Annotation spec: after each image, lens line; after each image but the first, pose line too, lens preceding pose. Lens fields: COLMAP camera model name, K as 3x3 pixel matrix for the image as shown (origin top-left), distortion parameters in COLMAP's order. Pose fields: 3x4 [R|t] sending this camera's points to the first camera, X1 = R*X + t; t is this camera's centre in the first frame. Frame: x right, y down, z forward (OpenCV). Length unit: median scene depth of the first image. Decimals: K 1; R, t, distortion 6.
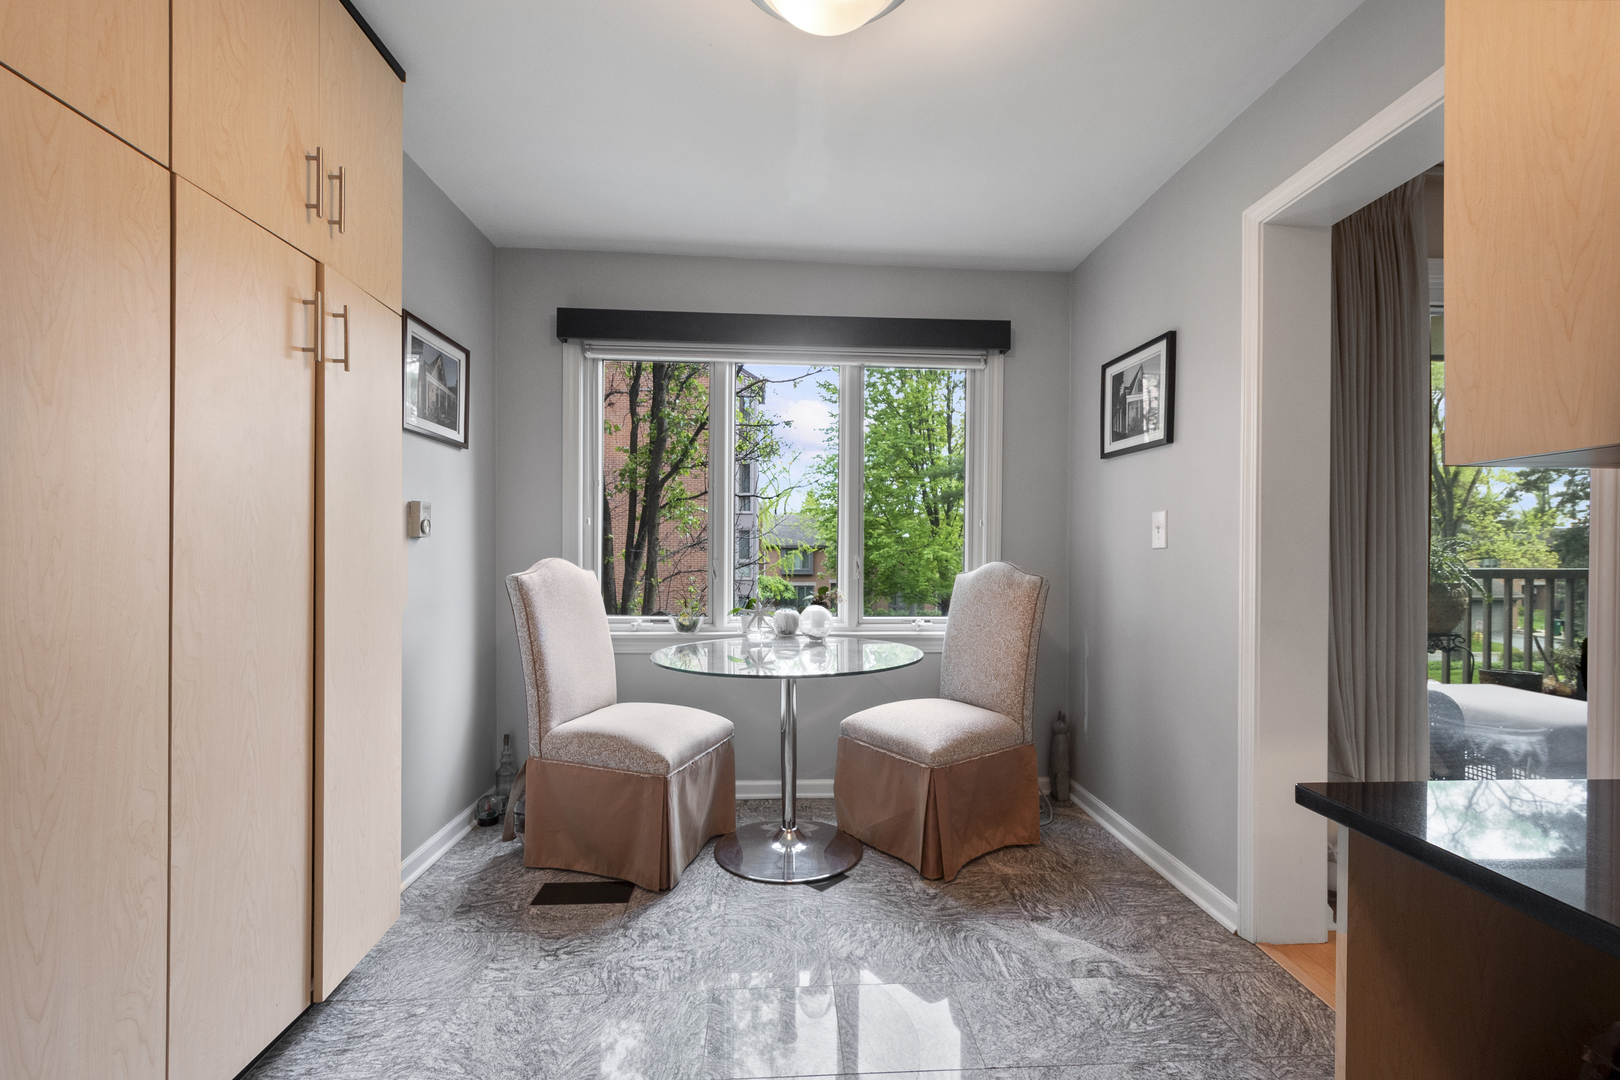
lens RADIAL K [[708.4, 0, 813.9], [0, 708.4, 545.4], [0, 0, 1]] dist [0.002067, -0.000164]
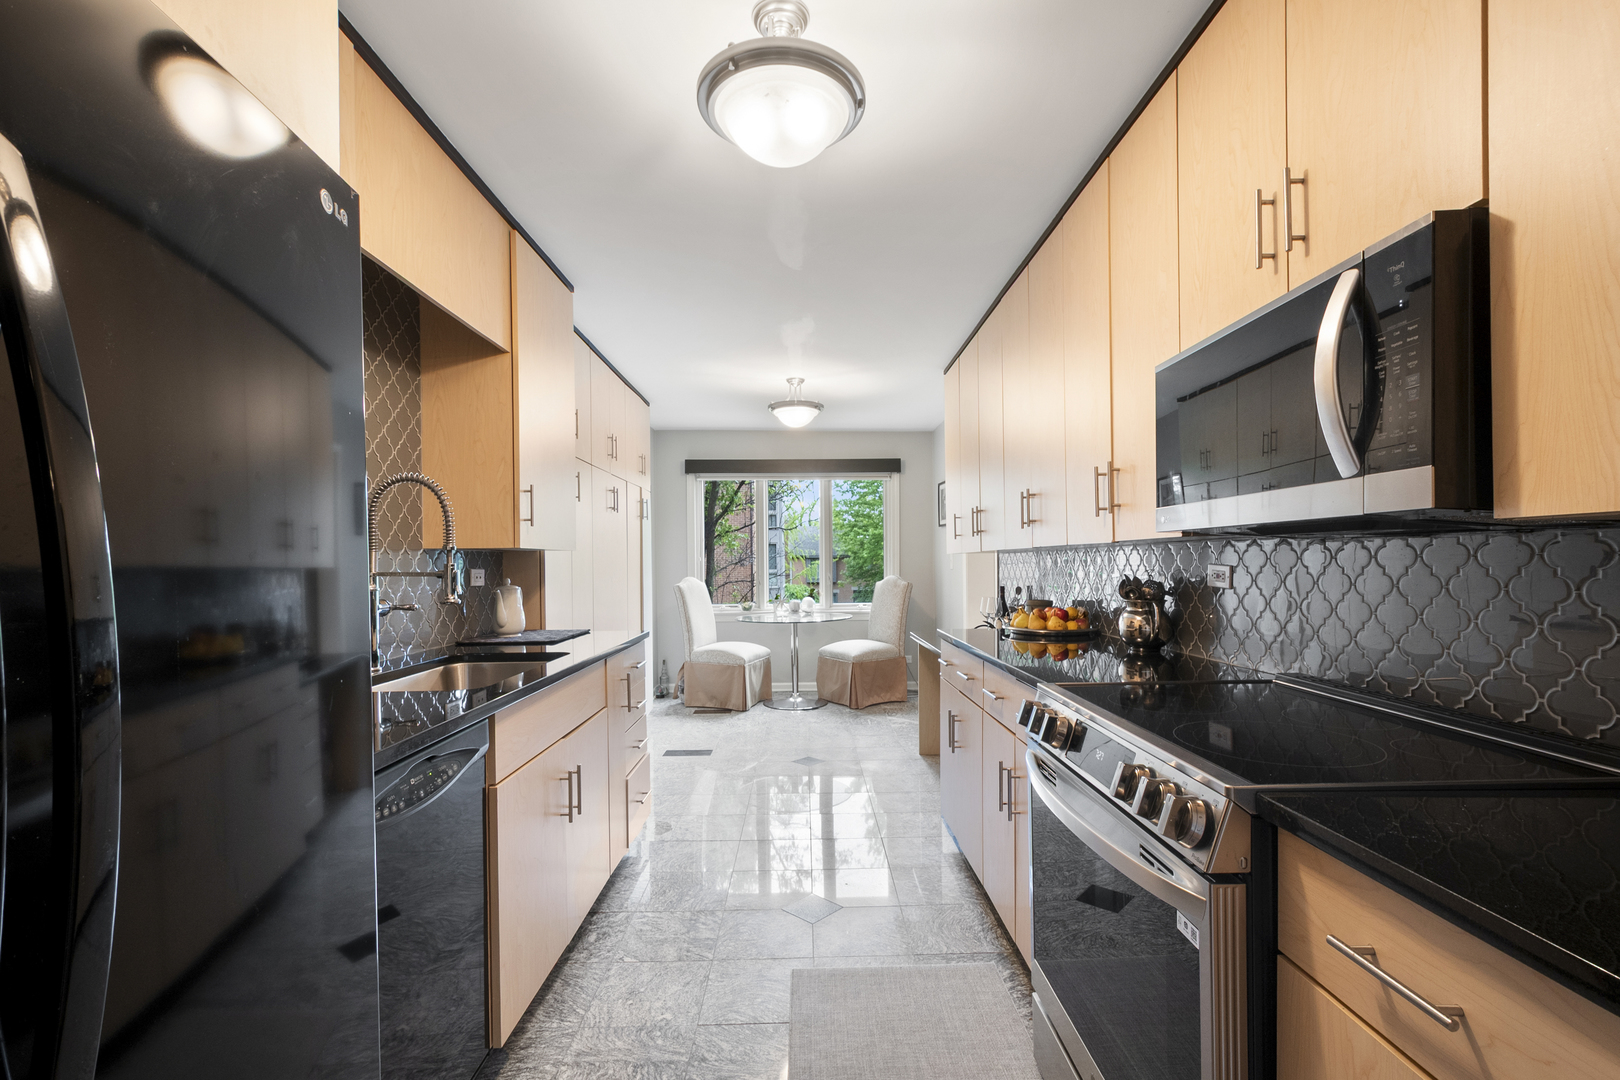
lens RADIAL K [[708.4, 0, 802.6], [0, 708.4, 548.2], [0, 0, 1]] dist [0.002067, -0.000164]
pose [[0.998423, -0.015869, -0.053849, 0.102477], [0.015508, 0.999854, -0.007116, -0.046739], [0.053954, 0.006270, 0.998524, -1.114321]]
